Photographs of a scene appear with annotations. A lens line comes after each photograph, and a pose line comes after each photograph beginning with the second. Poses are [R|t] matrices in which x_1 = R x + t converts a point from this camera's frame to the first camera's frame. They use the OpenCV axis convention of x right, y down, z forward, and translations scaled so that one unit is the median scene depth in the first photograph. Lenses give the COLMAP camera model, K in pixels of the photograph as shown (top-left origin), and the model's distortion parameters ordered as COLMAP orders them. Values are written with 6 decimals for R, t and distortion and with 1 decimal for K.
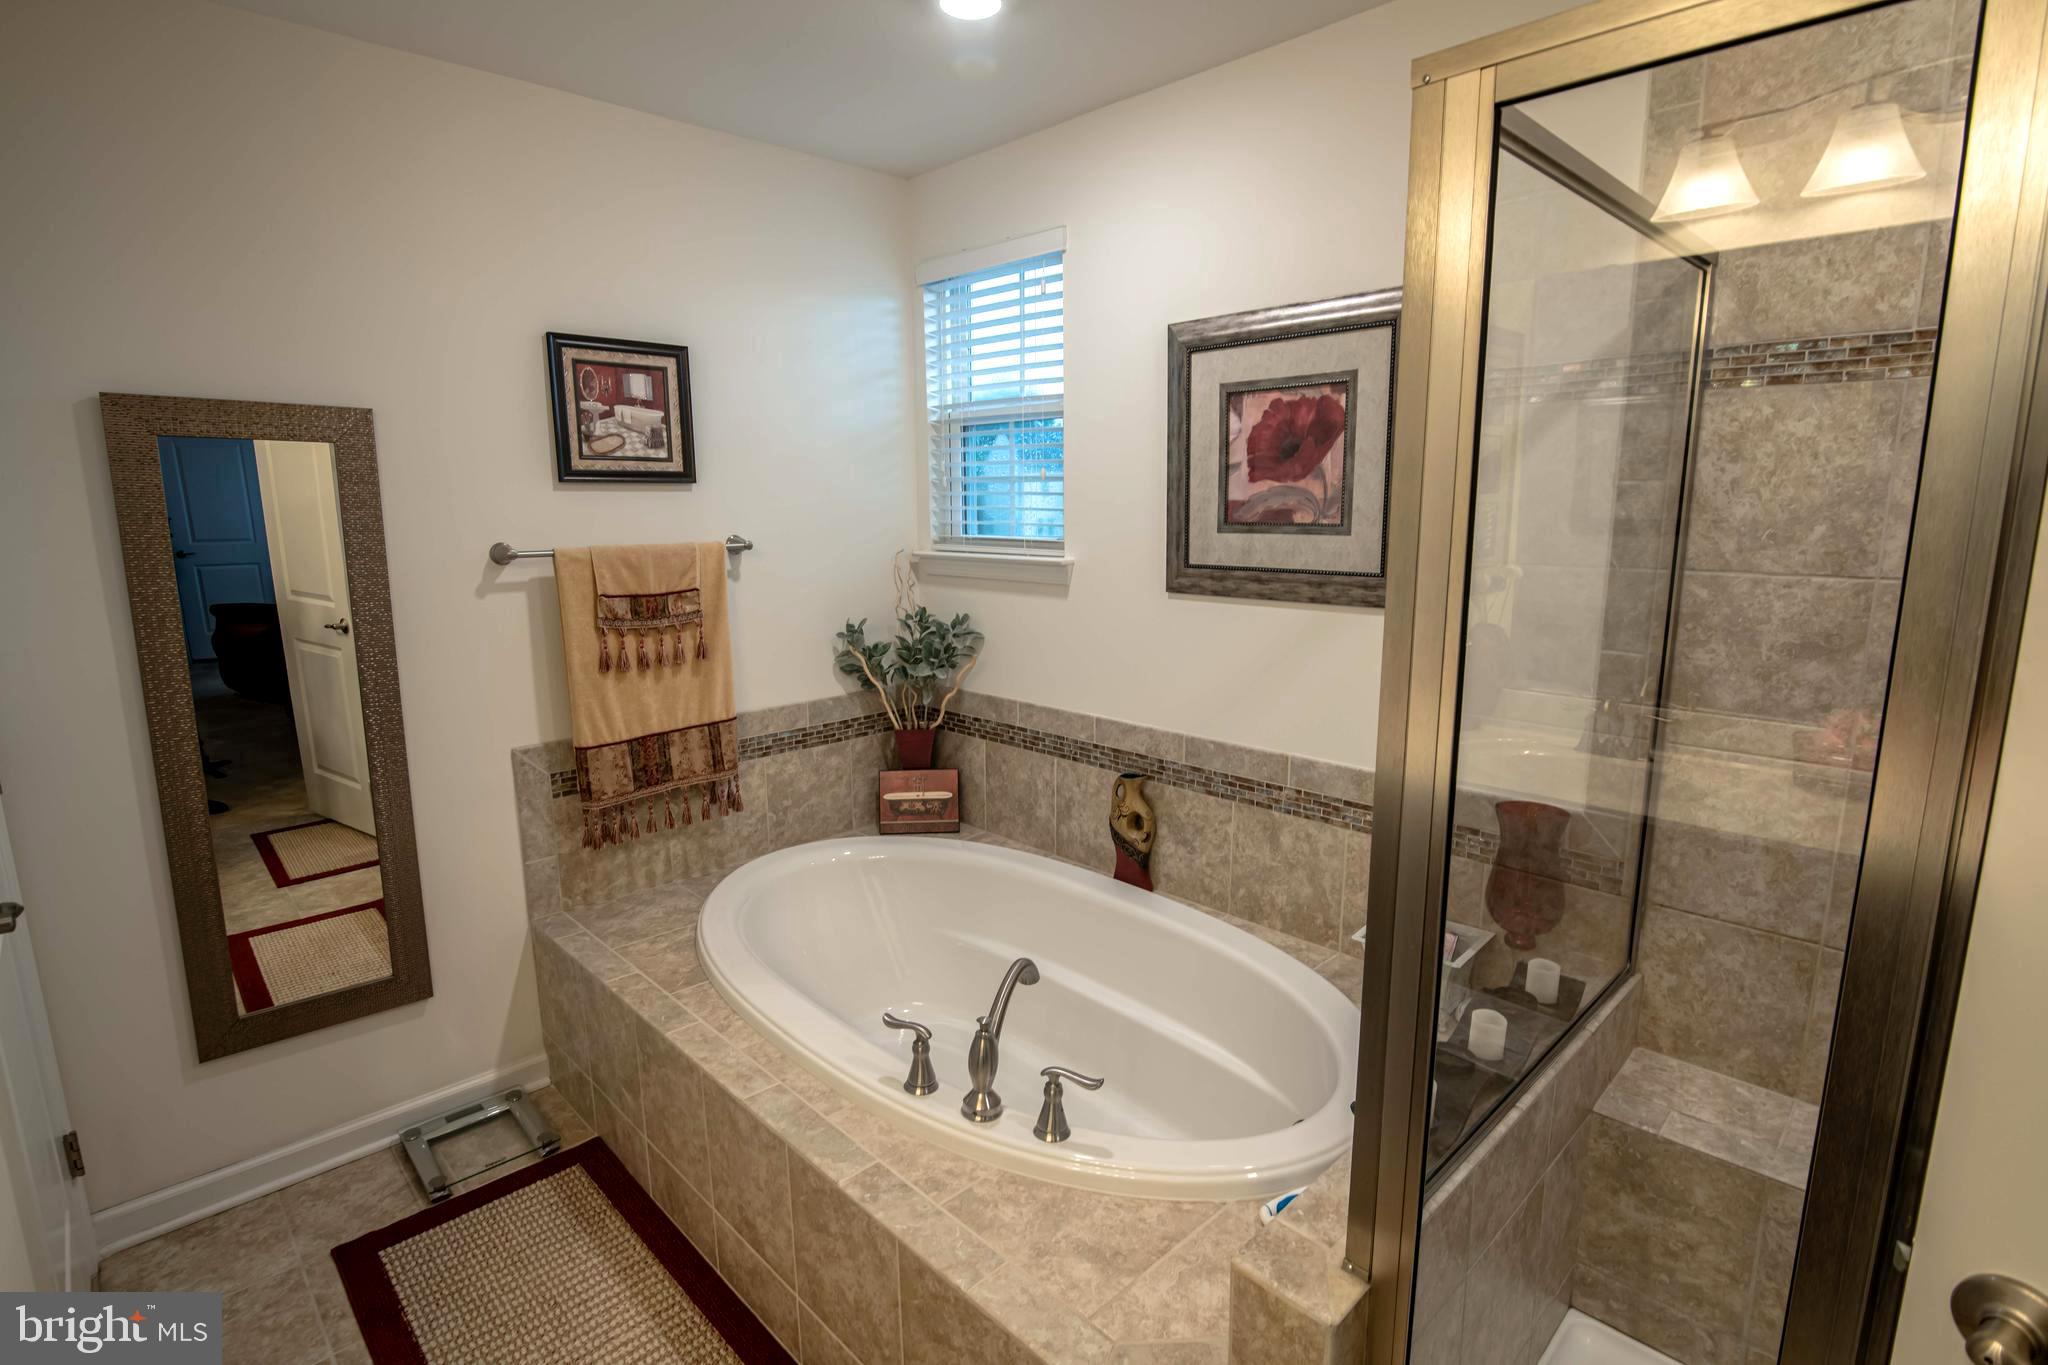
lens RADIAL K [[974.2, 0, 1016.3], [0, 974.2, 685.3], [0, 0, 1]] dist [-0.001894, -0.000219]
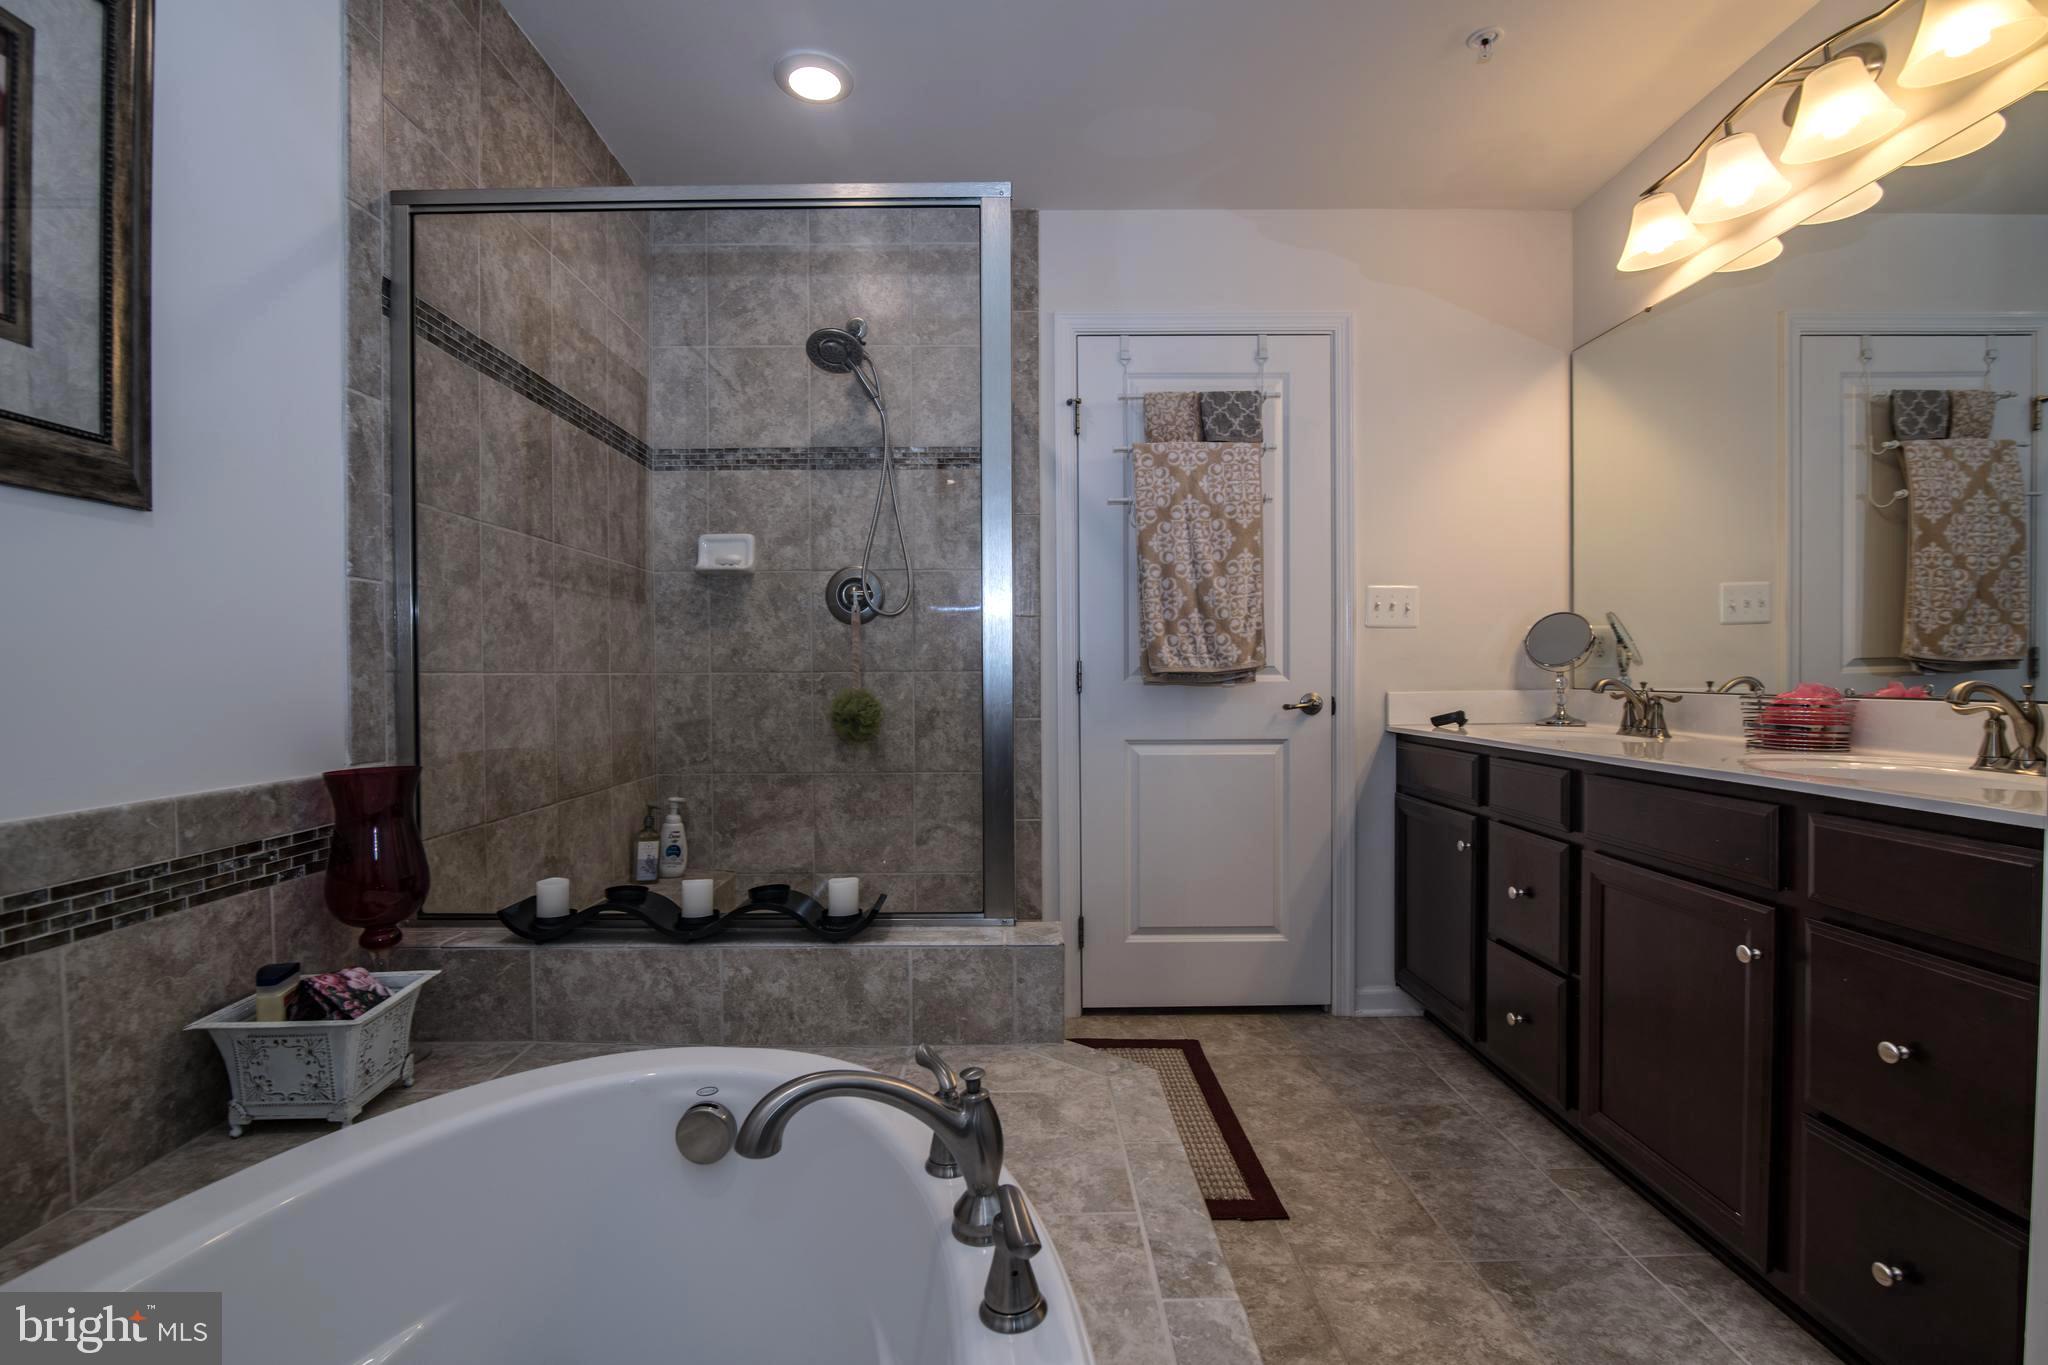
lens RADIAL K [[974.2, 0, 1013.1], [0, 974.2, 676.1], [0, 0, 1]] dist [-0.001894, -0.000219]
pose [[-0.722772, 0.009812, 0.691017, -0.514110], [0.134259, 0.982842, 0.126473, 0.023644], [-0.677920, 0.184186, -0.711688, 1.472280]]
